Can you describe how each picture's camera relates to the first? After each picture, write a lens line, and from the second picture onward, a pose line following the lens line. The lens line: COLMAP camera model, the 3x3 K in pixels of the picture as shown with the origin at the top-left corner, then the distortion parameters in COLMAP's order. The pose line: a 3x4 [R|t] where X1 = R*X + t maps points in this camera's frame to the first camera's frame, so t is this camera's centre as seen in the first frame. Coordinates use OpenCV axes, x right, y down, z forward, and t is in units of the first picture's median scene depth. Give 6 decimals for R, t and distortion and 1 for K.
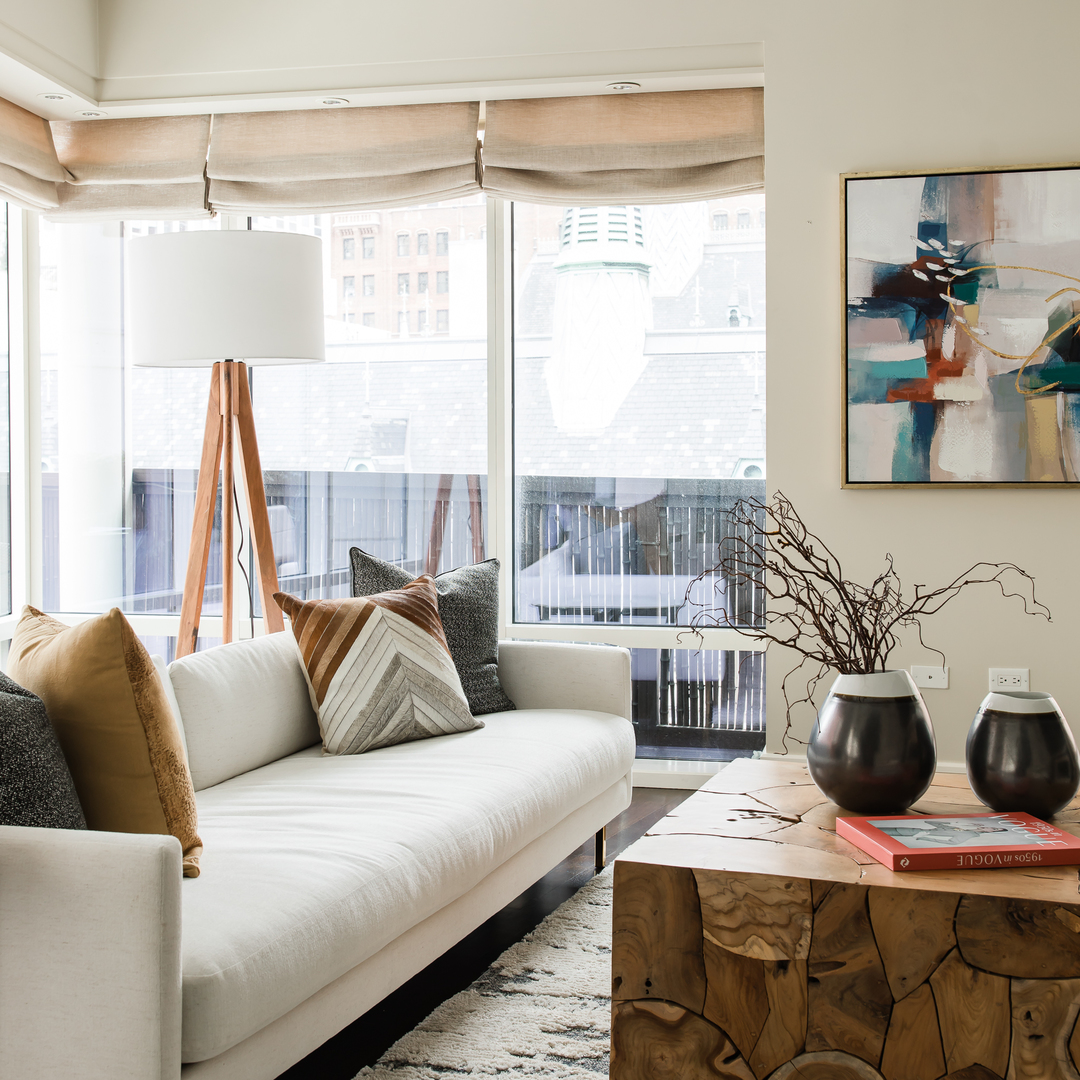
lens RADIAL K [[1614.5, 0, 537.3], [0, 1614.5, 497.1], [0, 0, 1]] dist [0.007771, 0.000000]
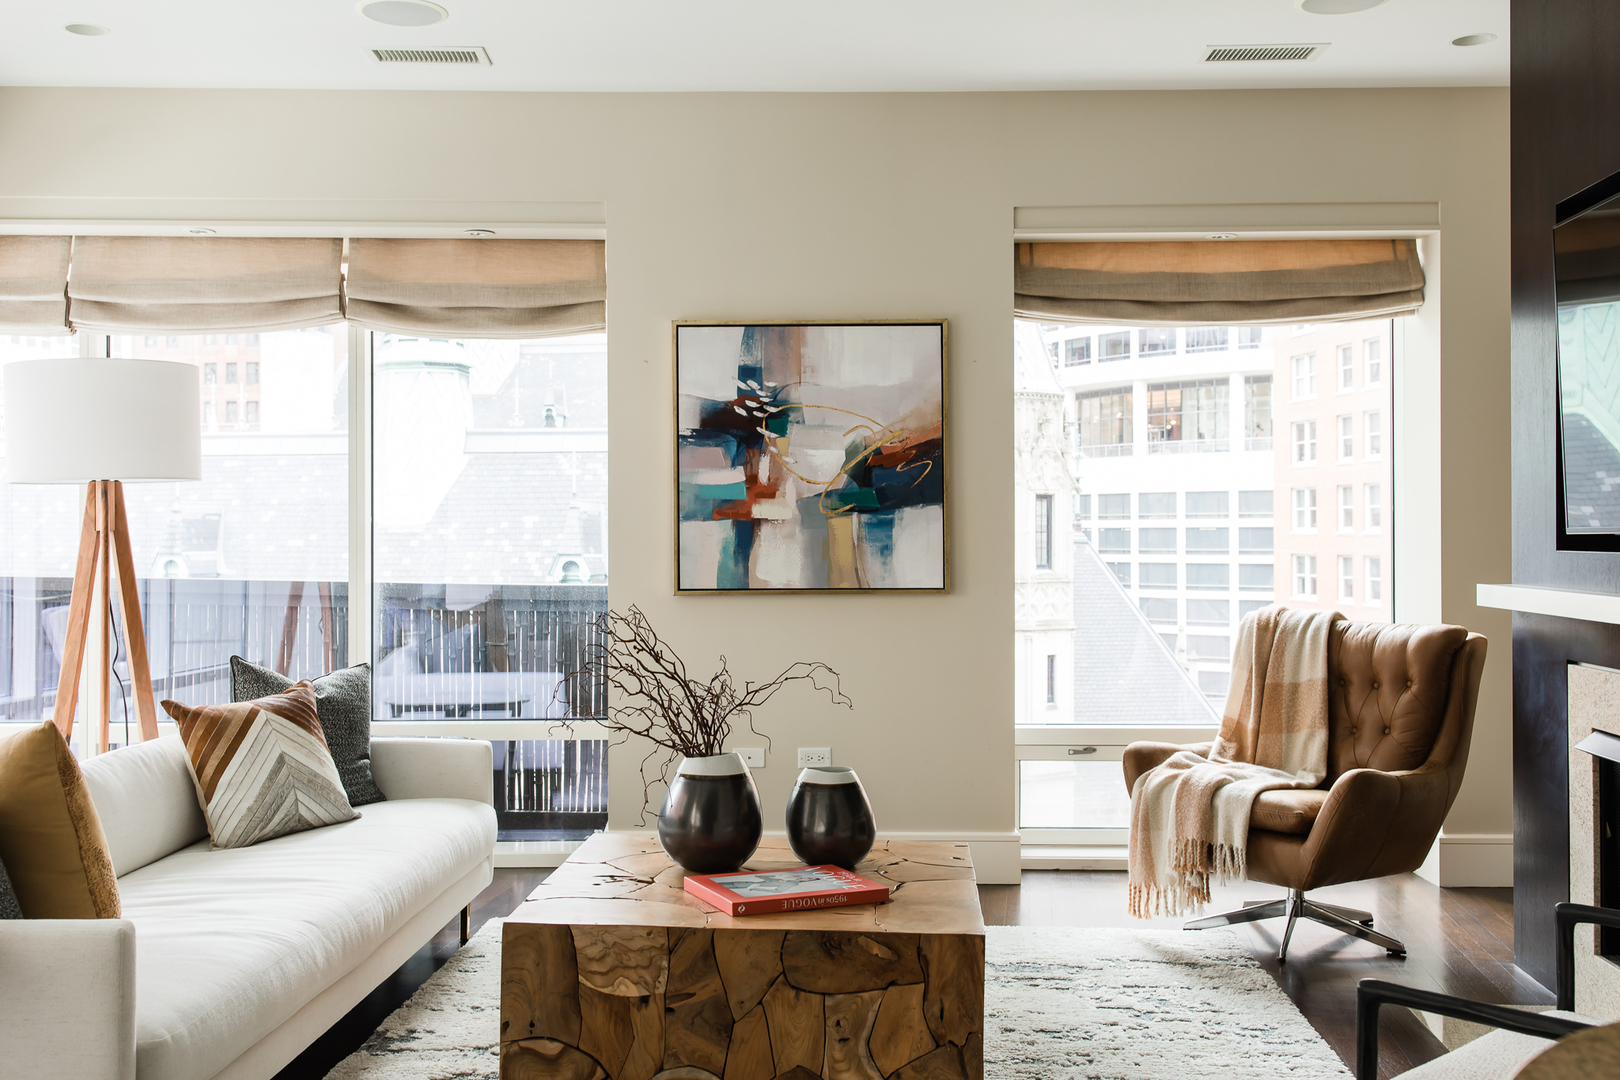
lens RADIAL K [[1590.7, 0, 808.9], [0, 1590.7, 542.6], [0, 0, 1]] dist [0.004232, 0.000000]
pose [[0.958839, 0.003636, 0.283928, -0.047073], [0.004106, 0.999636, -0.026666, -0.014043], [-0.283921, 0.026735, 0.958475, -0.126532]]
